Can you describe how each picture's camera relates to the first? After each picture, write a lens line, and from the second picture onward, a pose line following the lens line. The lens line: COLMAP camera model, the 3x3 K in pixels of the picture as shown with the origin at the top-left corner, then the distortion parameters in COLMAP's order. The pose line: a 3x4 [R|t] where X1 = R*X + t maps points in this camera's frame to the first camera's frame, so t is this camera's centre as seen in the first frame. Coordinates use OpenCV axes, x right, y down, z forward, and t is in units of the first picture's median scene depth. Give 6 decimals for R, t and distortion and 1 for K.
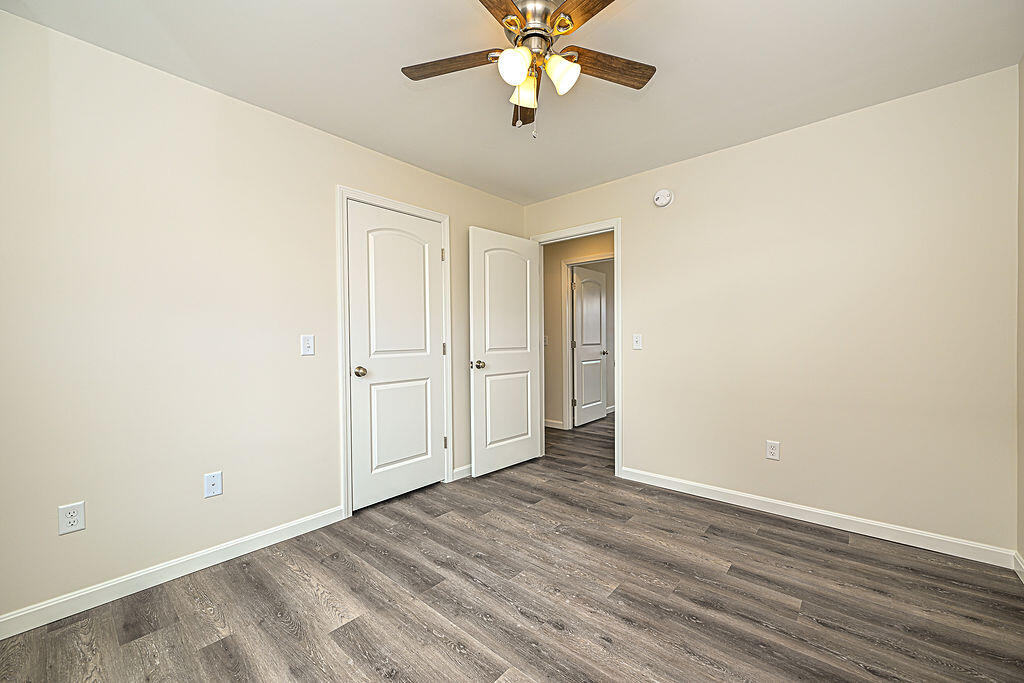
lens RADIAL K [[407.7, 0, 510.3], [0, 407.7, 343.1], [0, 0, 1]] dist [0.000339, 0.000087]
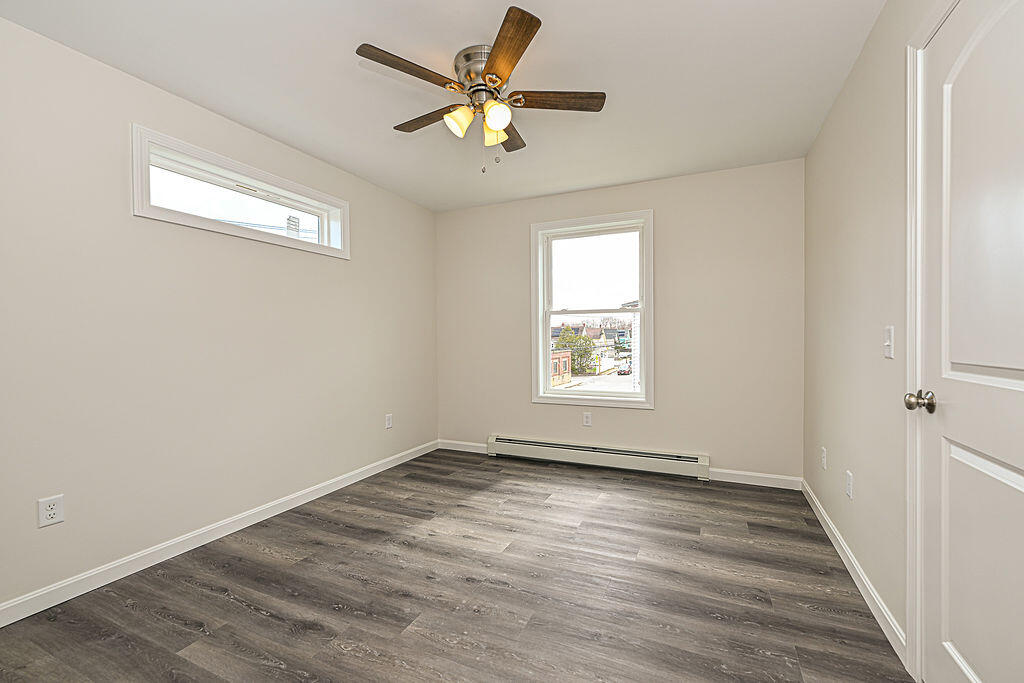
lens RADIAL K [[407.7, 0, 514.1], [0, 407.7, 336.9], [0, 0, 1]] dist [0.000339, 0.000087]
pose [[-0.955214, 0.017111, -0.295422, 0.305672], [0.013395, 0.999804, 0.014597, 0.001144], [0.295614, 0.009987, -0.955255, 1.971269]]
